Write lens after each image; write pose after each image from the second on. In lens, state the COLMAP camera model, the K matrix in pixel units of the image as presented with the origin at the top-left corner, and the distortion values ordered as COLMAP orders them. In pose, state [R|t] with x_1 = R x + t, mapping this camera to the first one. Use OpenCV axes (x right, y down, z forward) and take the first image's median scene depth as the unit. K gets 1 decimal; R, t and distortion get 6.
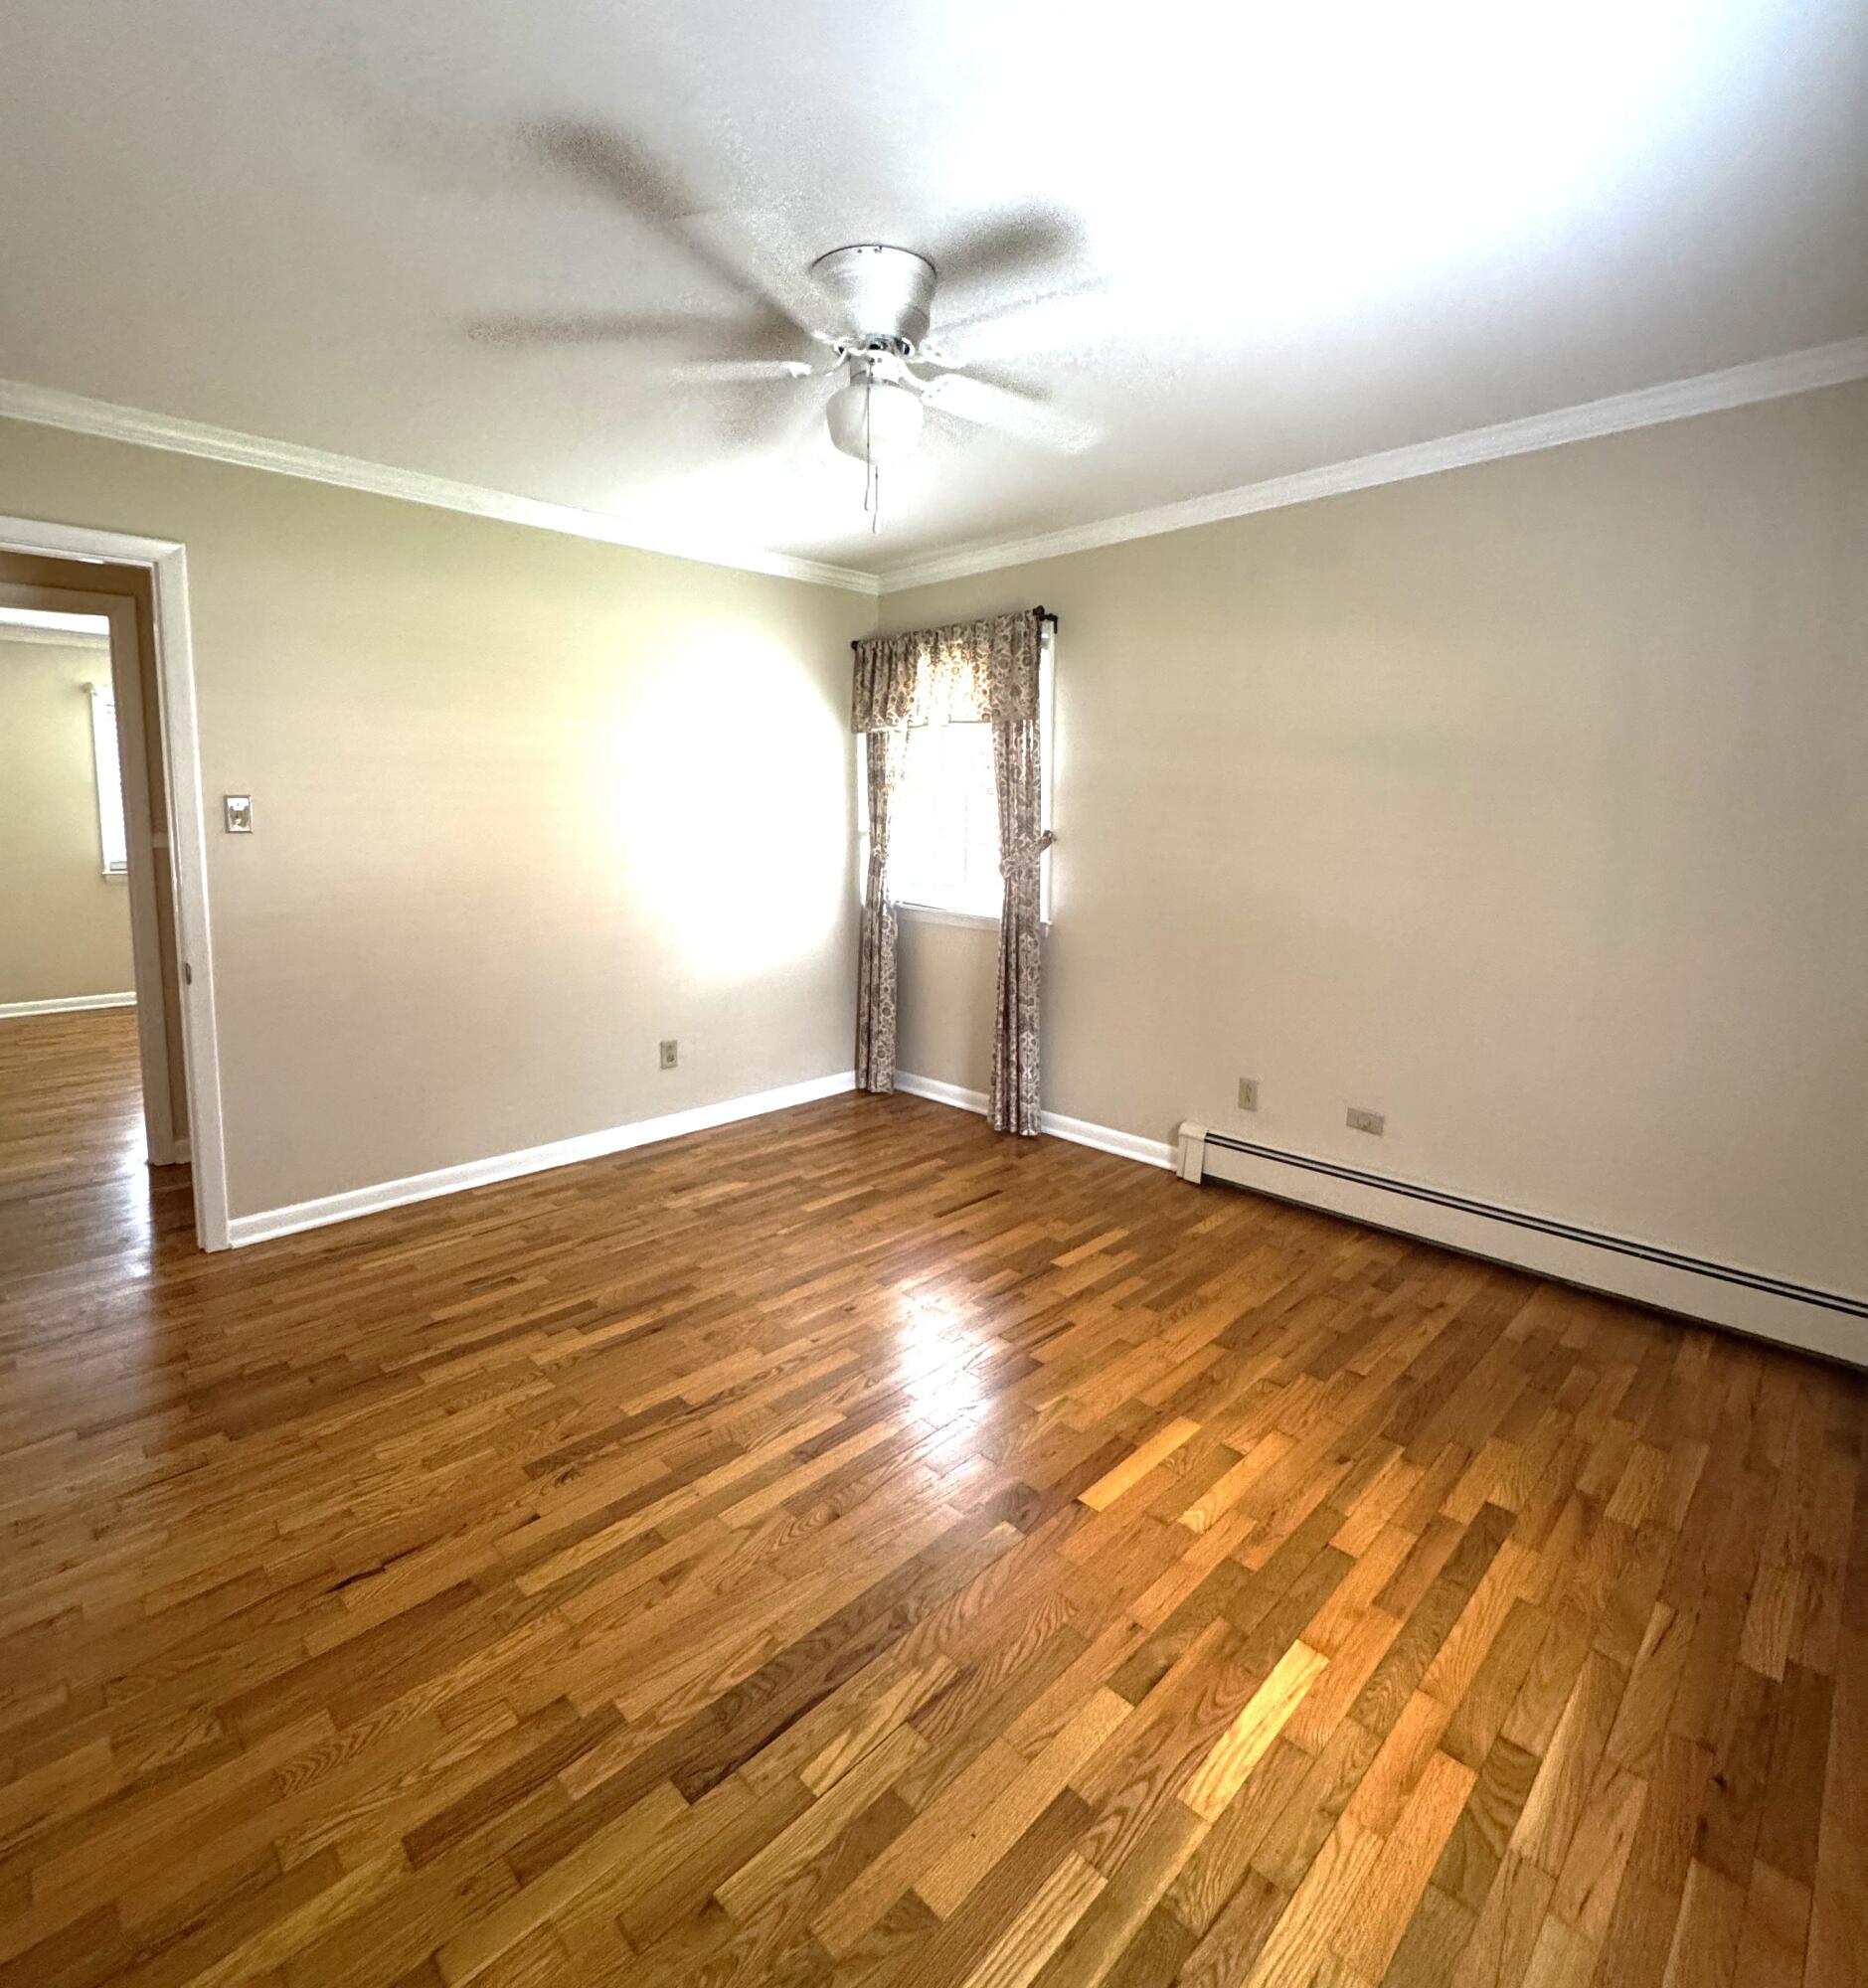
lens RADIAL K [[1013.5, 0, 928.3], [0, 1013.5, 973.9], [0, 0, 1]] dist [-0.003499, 0.000872]
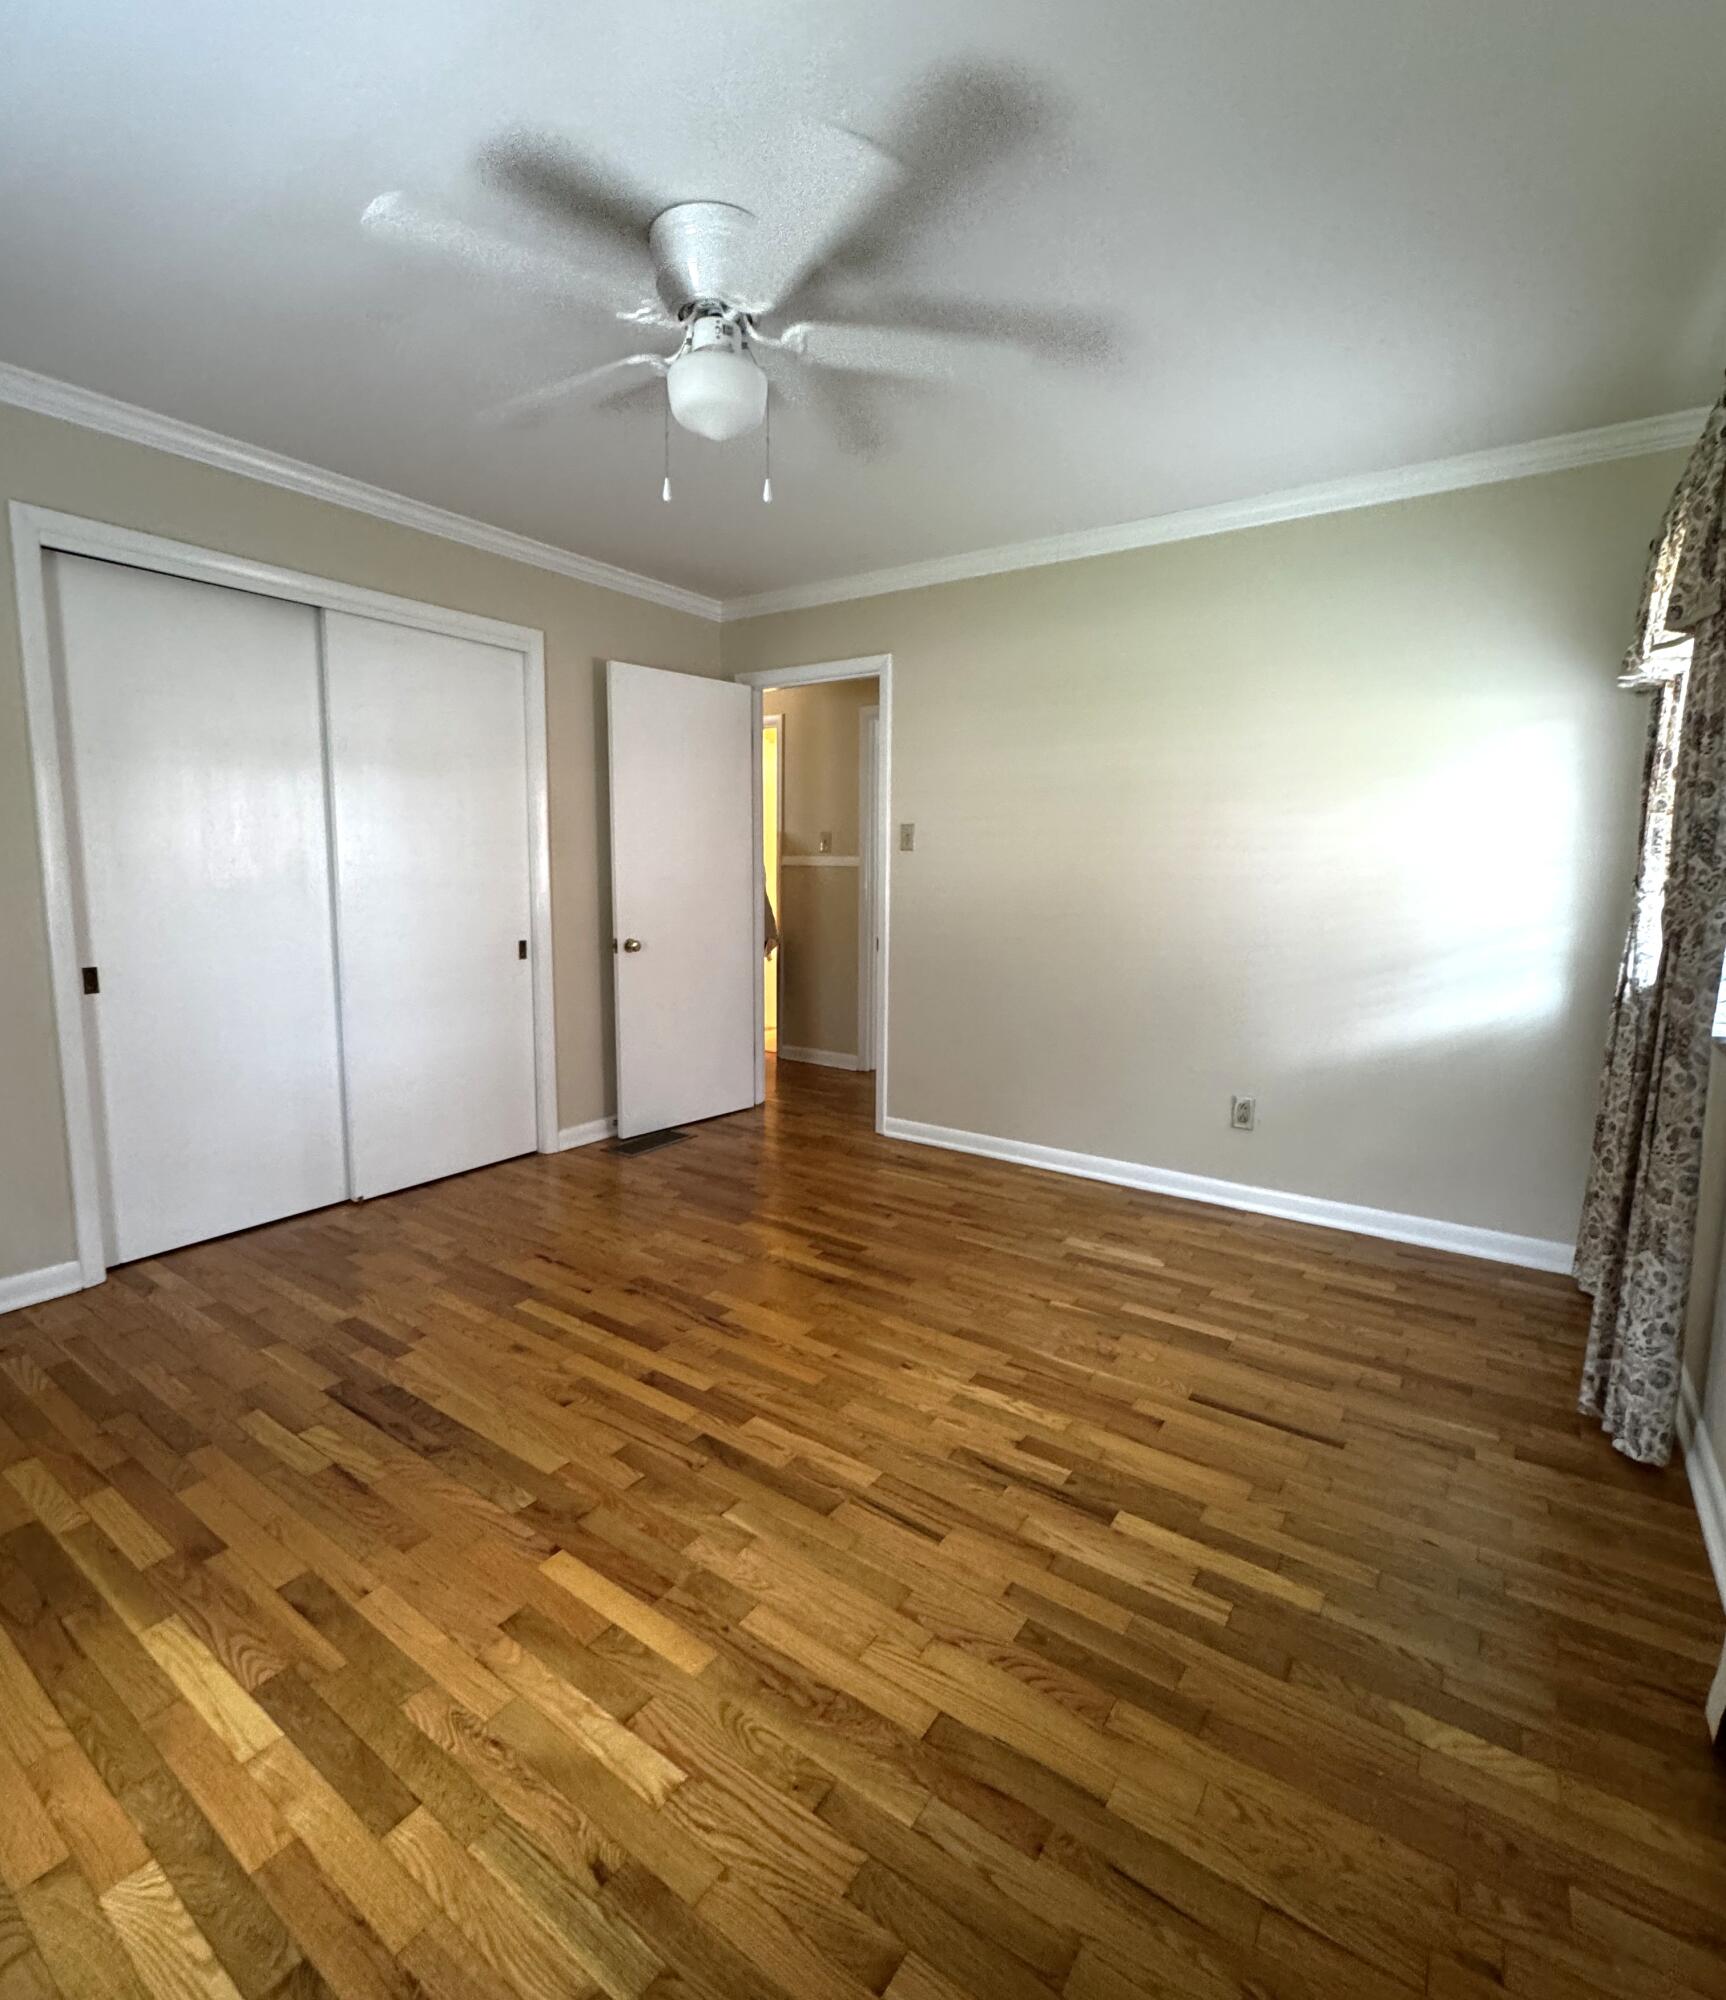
lens RADIAL K [[952.0, 0, 855.9], [0, 952.0, 1015.9], [0, 0, 1]] dist [-0.003594, 0.000585]
pose [[0.158472, 0.154468, -0.975206, 0.694635], [-0.166826, 0.977675, 0.127750, -0.075207], [0.973168, 0.142445, 0.180703, 0.760058]]
